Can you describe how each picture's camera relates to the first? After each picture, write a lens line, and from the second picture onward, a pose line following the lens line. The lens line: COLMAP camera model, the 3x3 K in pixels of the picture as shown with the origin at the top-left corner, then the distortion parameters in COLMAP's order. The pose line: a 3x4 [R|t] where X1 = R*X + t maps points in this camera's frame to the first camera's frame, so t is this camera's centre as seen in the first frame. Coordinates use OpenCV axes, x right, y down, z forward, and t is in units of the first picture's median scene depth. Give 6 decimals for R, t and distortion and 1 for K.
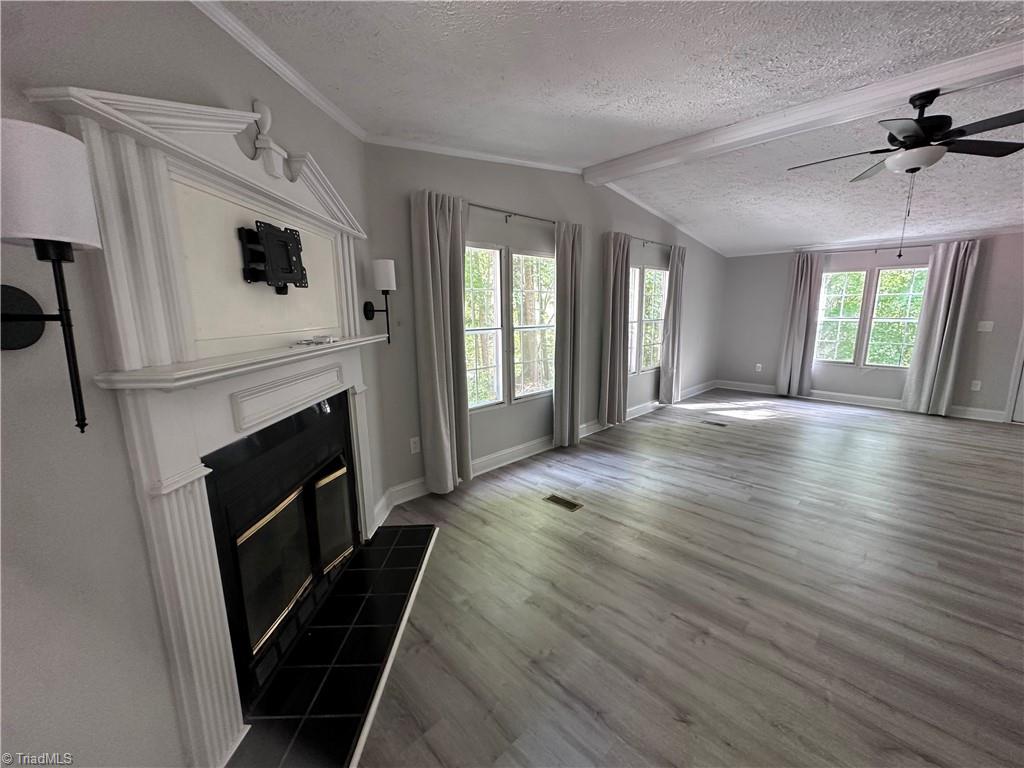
lens RADIAL K [[415.9, 0, 512.0], [0, 415.9, 384.0], [0, 0, 1]] dist [-0.000107, -0.000088]
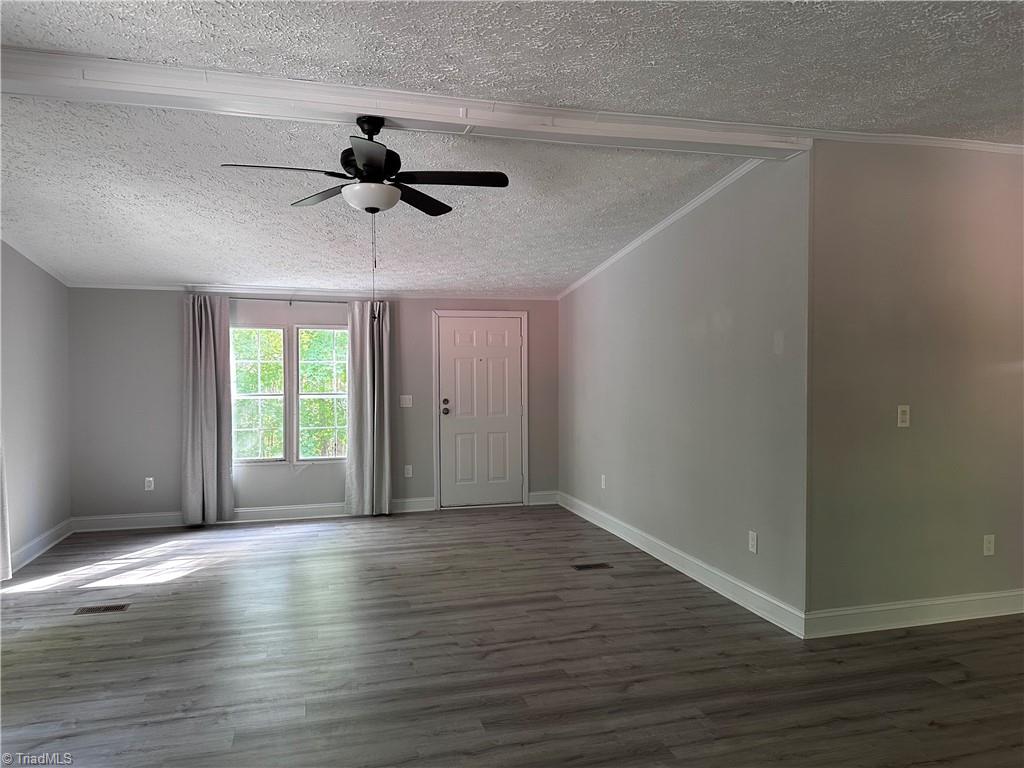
lens RADIAL K [[715.1, 0, 512.0], [0, 715.1, 384.0], [0, 0, 1]] dist [0.057134, -0.072275]
pose [[0.479663, -0.010890, 0.877385, -0.043542], [0.154995, 0.985251, -0.072507, -0.034384], [-0.863655, 0.170770, 0.474276, 0.113511]]
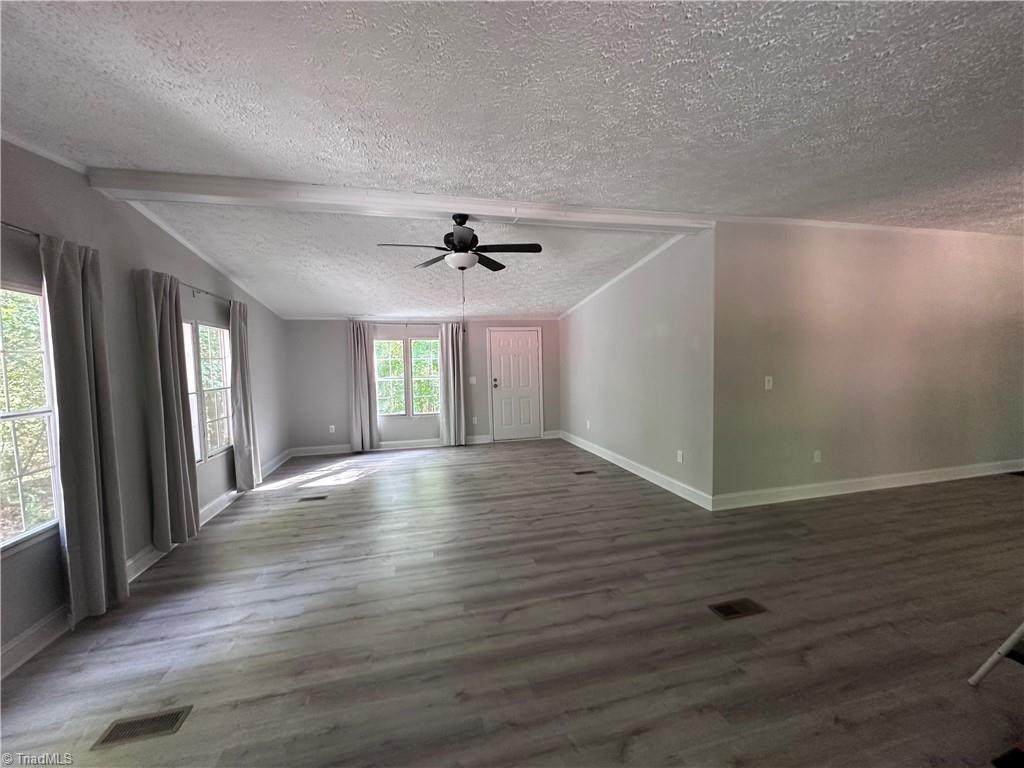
lens RADIAL K [[408.0, 0, 512.0], [0, 408.0, 384.0], [0, 0, 1]] dist [-0.002071, 0.000070]
pose [[0.500032, -0.048049, 0.864673, -0.053419], [0.171718, 0.984135, -0.044616, -0.037590], [-0.848811, 0.170789, 0.500350, 0.155753]]
